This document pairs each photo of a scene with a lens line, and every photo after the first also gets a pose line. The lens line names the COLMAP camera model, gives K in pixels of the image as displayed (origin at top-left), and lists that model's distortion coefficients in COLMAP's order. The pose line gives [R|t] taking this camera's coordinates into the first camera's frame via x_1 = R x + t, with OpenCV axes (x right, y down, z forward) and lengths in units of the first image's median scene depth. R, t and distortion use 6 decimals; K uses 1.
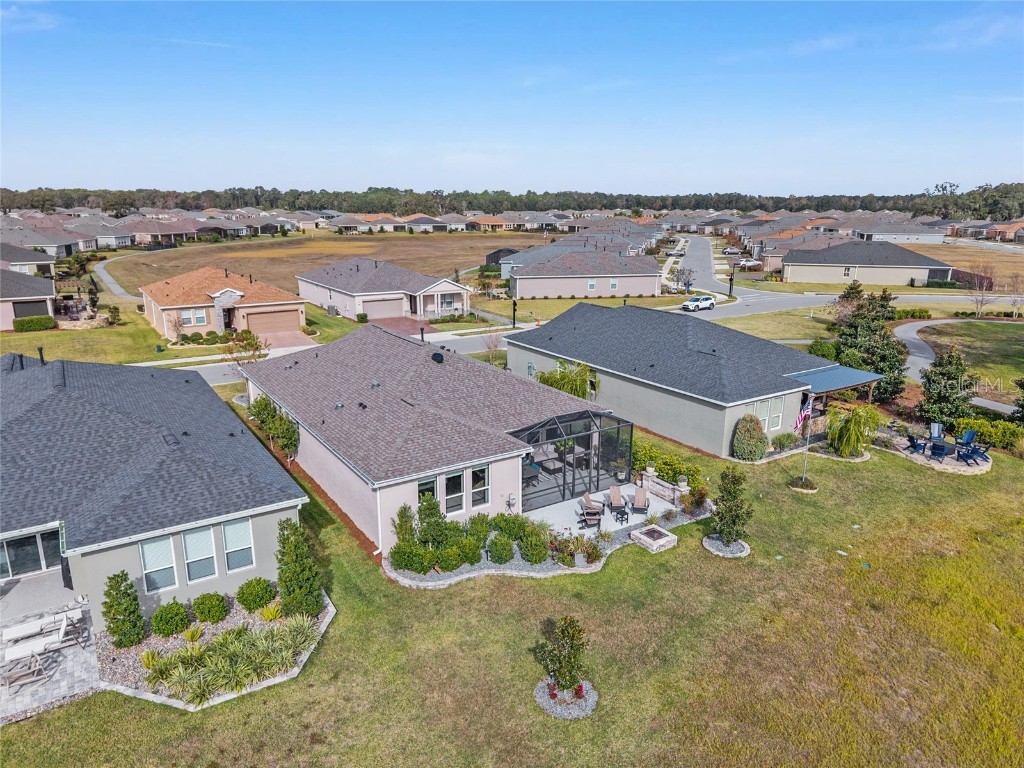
lens RADIAL K [[683.0, 0, 502.1], [0, 683.0, 381.2], [0, 0, 1]] dist [0.031401, -0.032126]
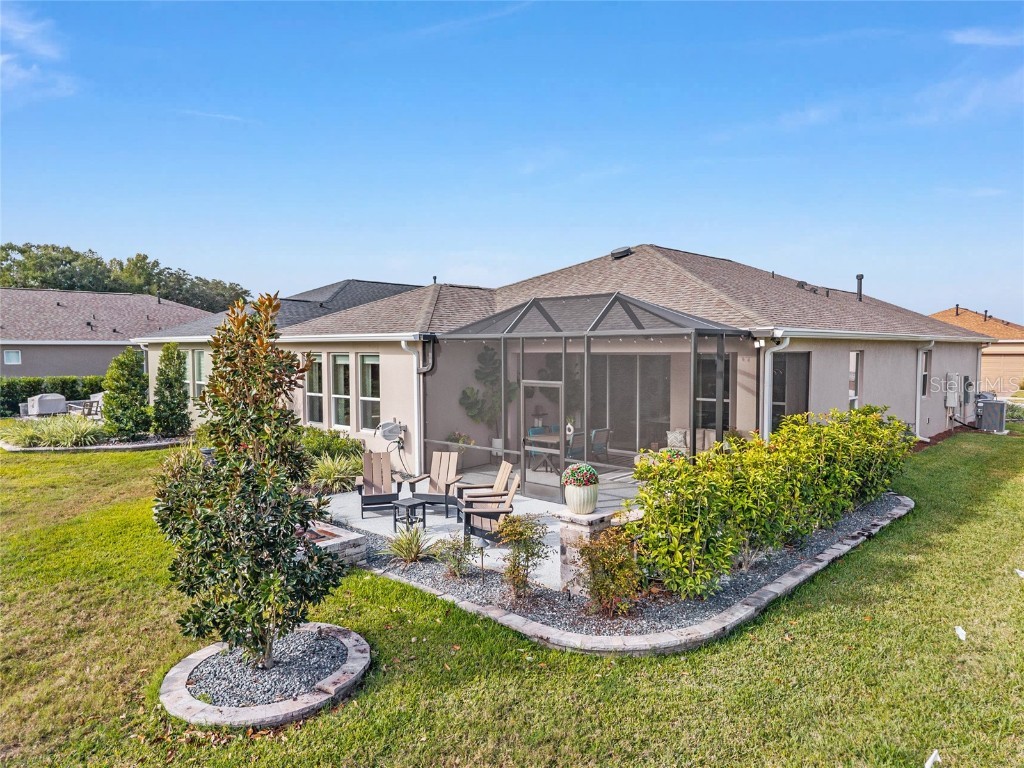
lens RADIAL K [[683.0, 0, 511.8], [0, 683.0, 387.1], [0, 0, 1]] dist [0.031401, -0.032126]
pose [[0.248850, 0.047162, -0.967393, 0.416625], [-0.243530, 0.969772, -0.015367, 0.098152], [0.937426, 0.239413, 0.252813, 0.737305]]
